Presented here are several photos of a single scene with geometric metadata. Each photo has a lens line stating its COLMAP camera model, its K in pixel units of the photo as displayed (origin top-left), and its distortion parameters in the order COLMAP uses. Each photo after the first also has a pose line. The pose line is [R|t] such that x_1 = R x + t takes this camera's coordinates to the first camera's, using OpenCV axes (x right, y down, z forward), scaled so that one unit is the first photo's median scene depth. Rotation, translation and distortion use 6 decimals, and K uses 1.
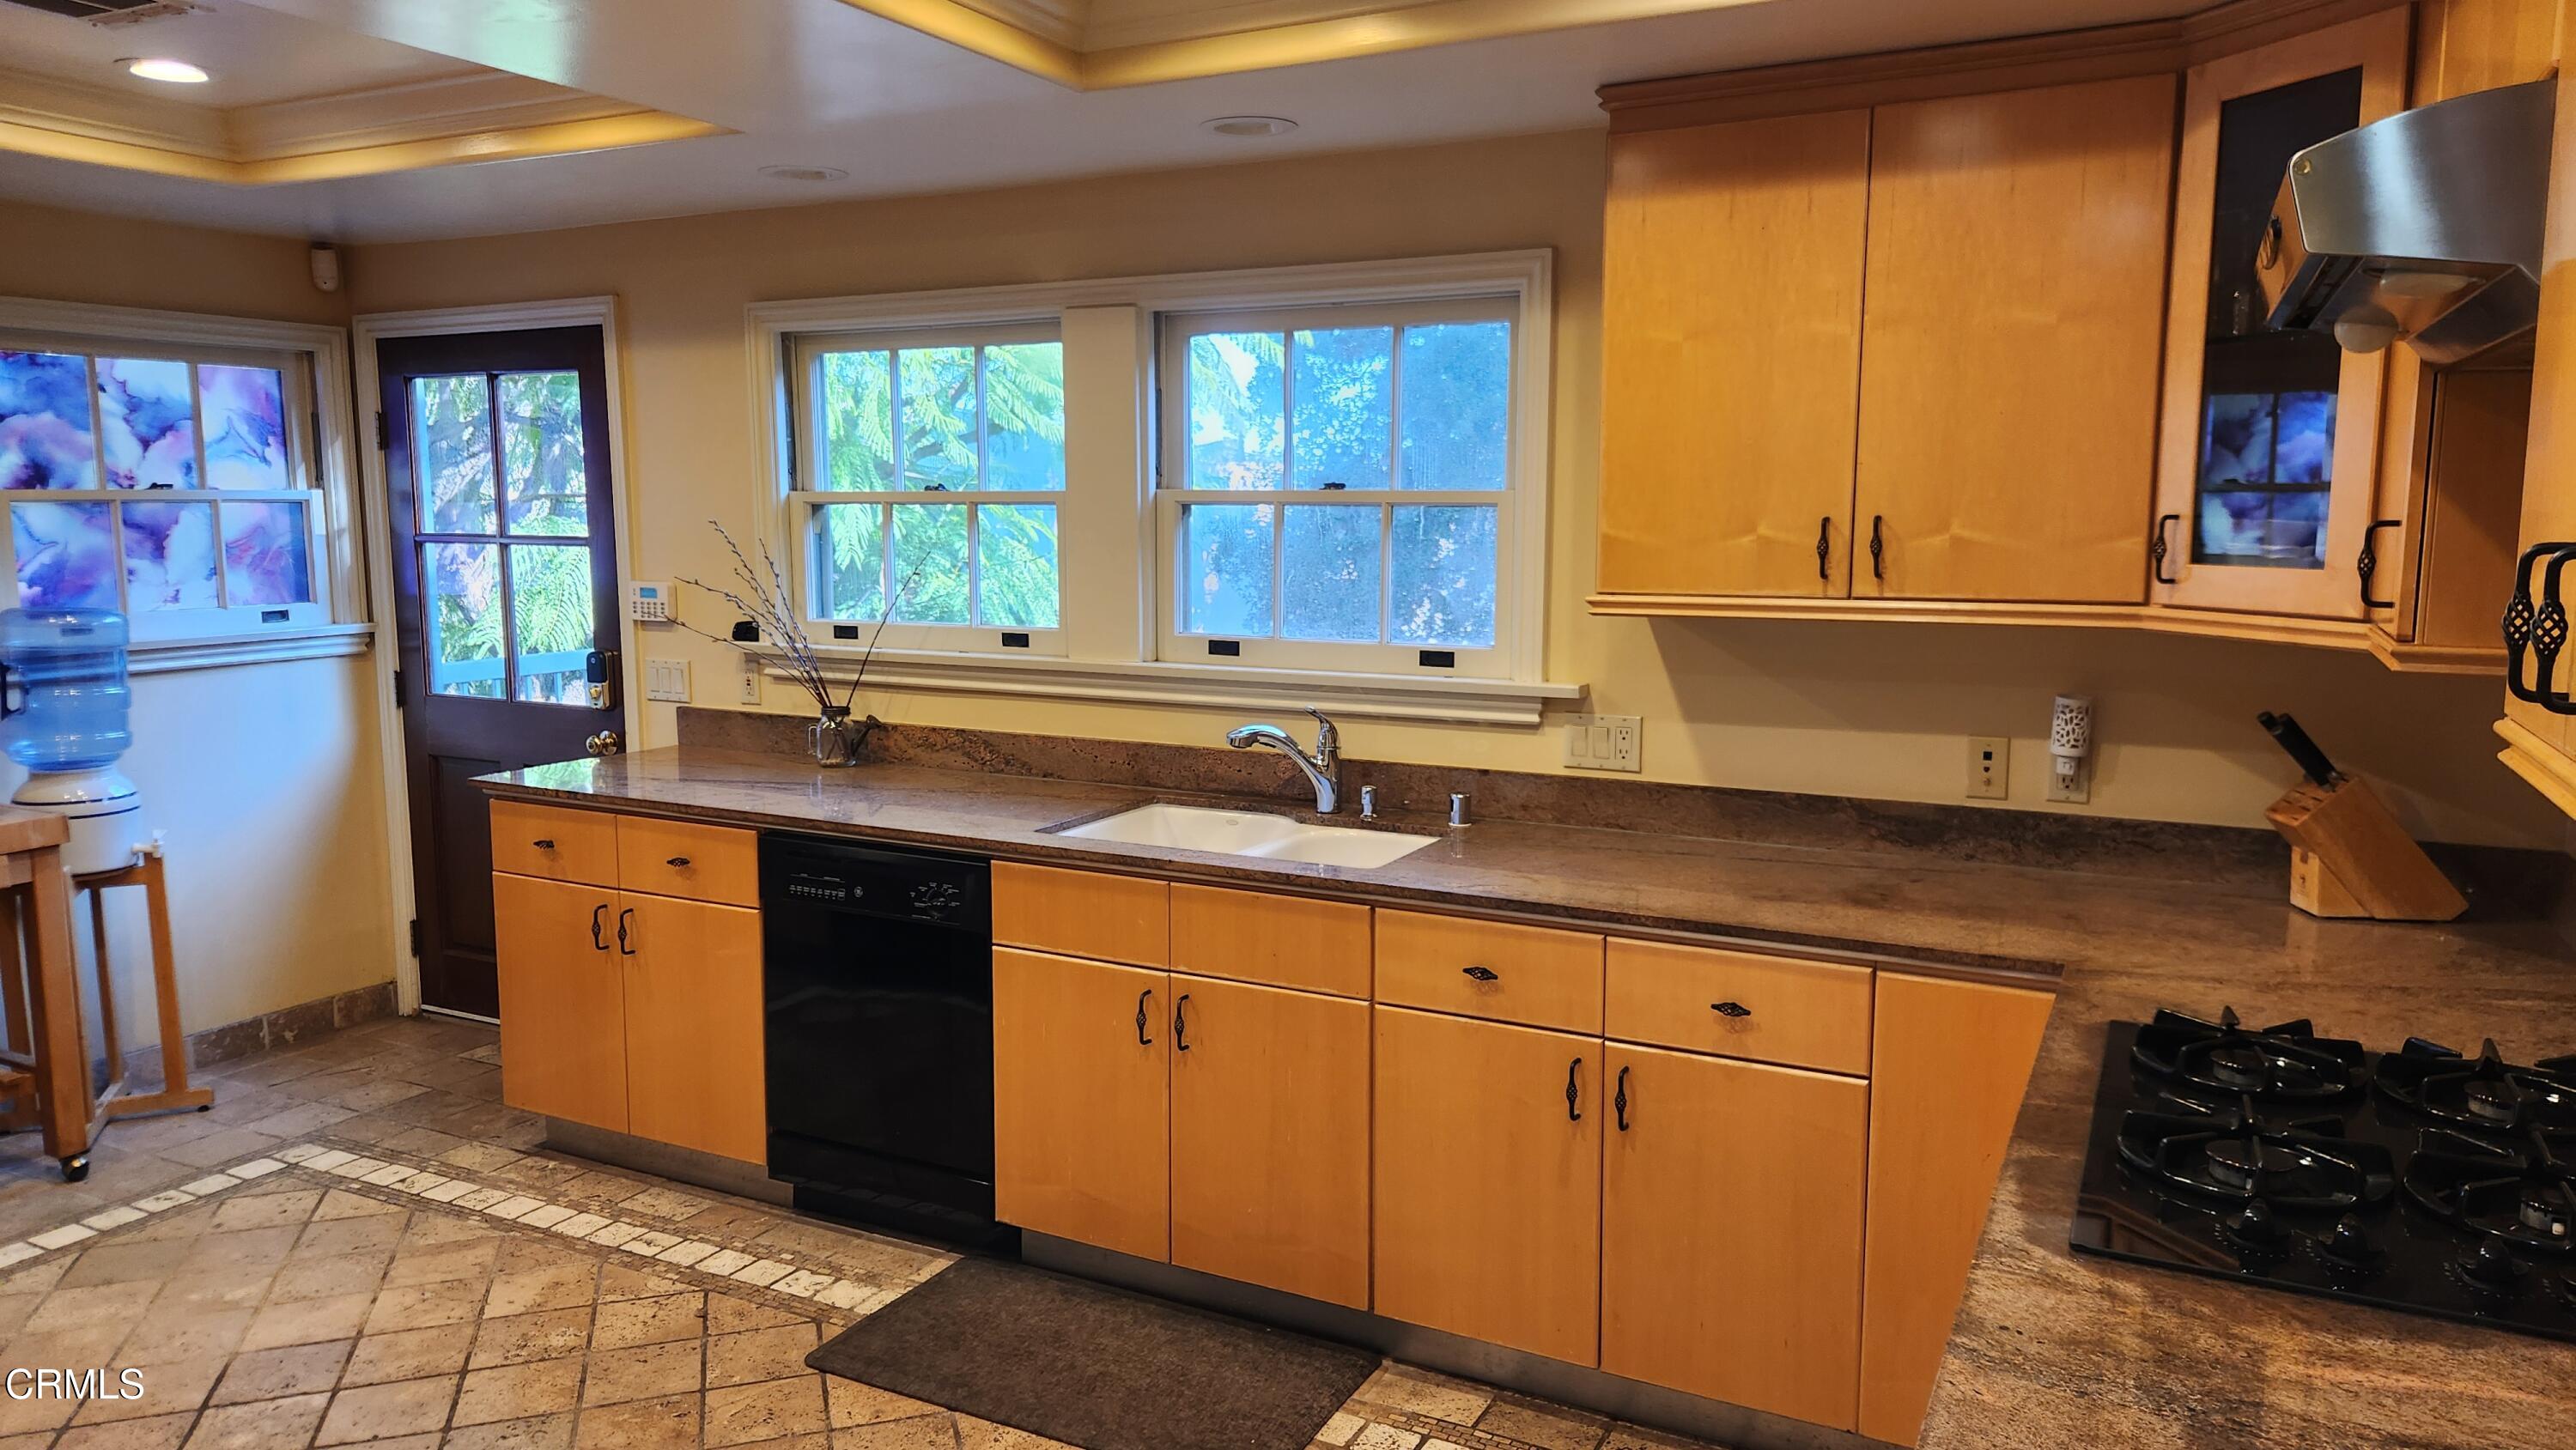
lens RADIAL K [[1715.3, 0, 1289.2], [0, 1715.3, 737.9], [0, 0, 1]] dist [0.036378, -0.002122]
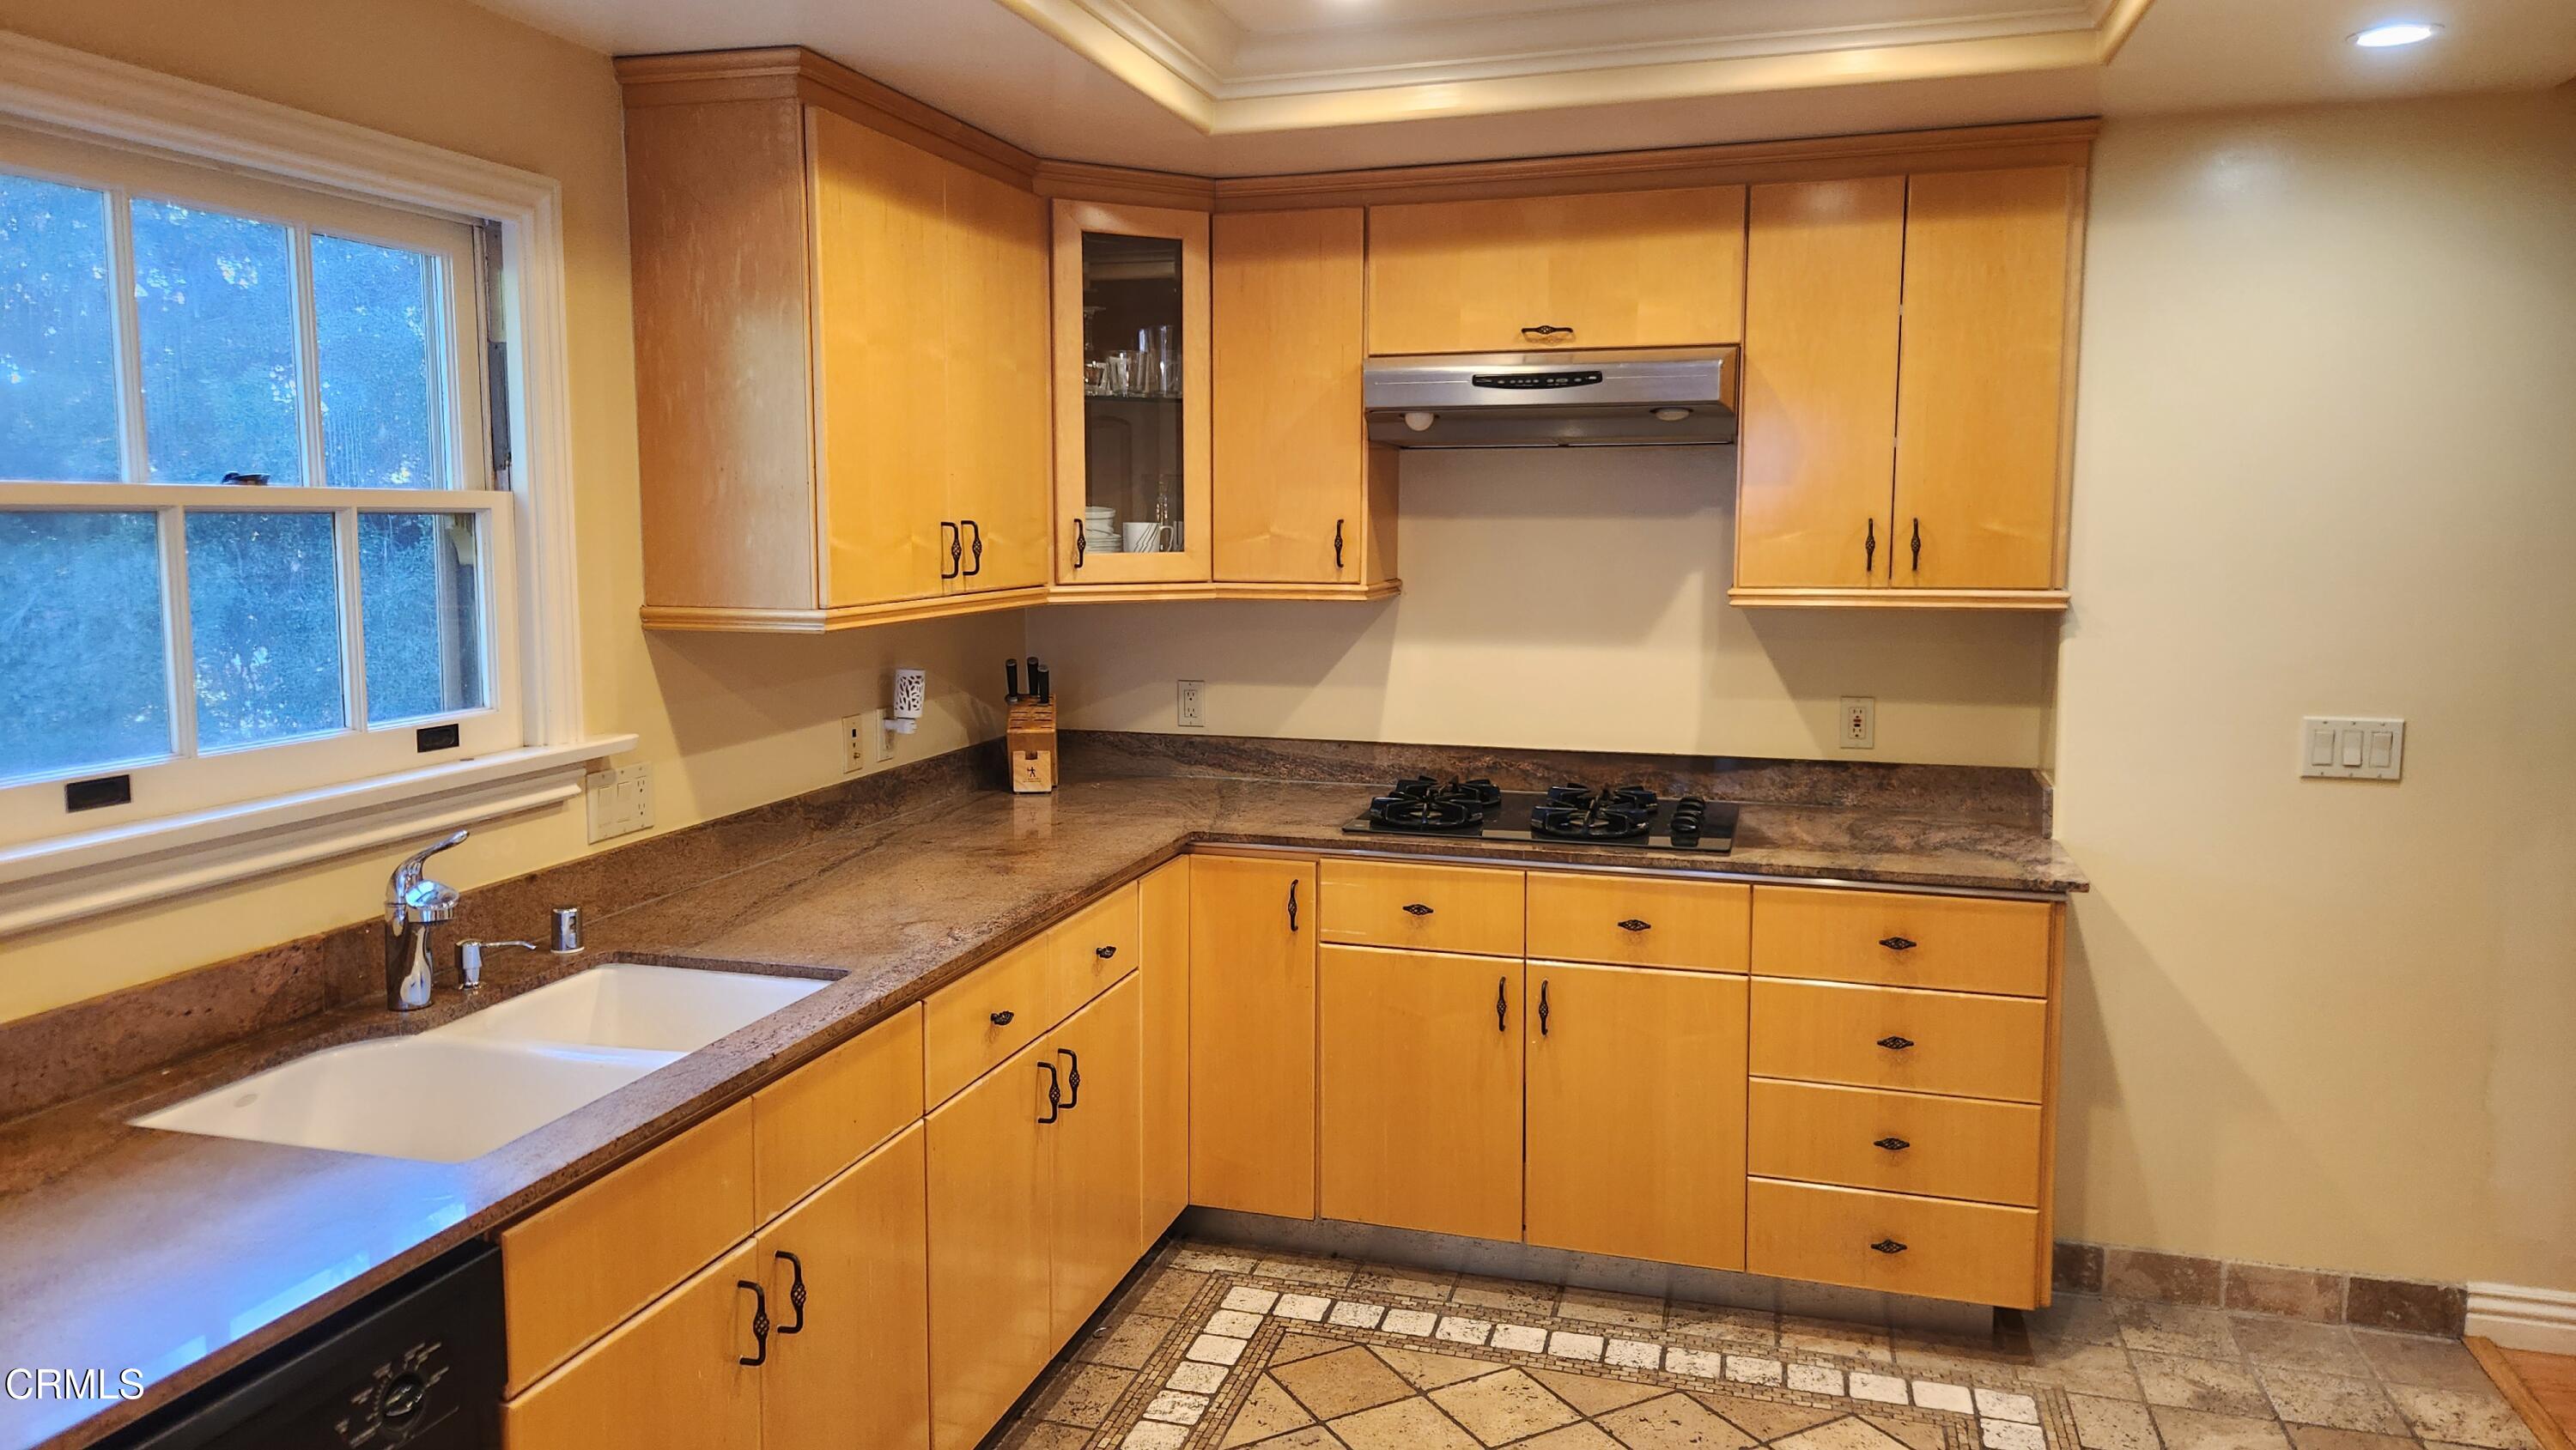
lens RADIAL K [[1715.3, 0, 1287.1], [0, 1715.3, 704.0], [0, 0, 1]] dist [0.036378, -0.002122]
pose [[-0.191553, -0.114651, 0.974763, -0.709358], [0.130077, 0.981427, 0.140997, -0.123904], [-0.972824, 0.153803, -0.173082, 0.871814]]
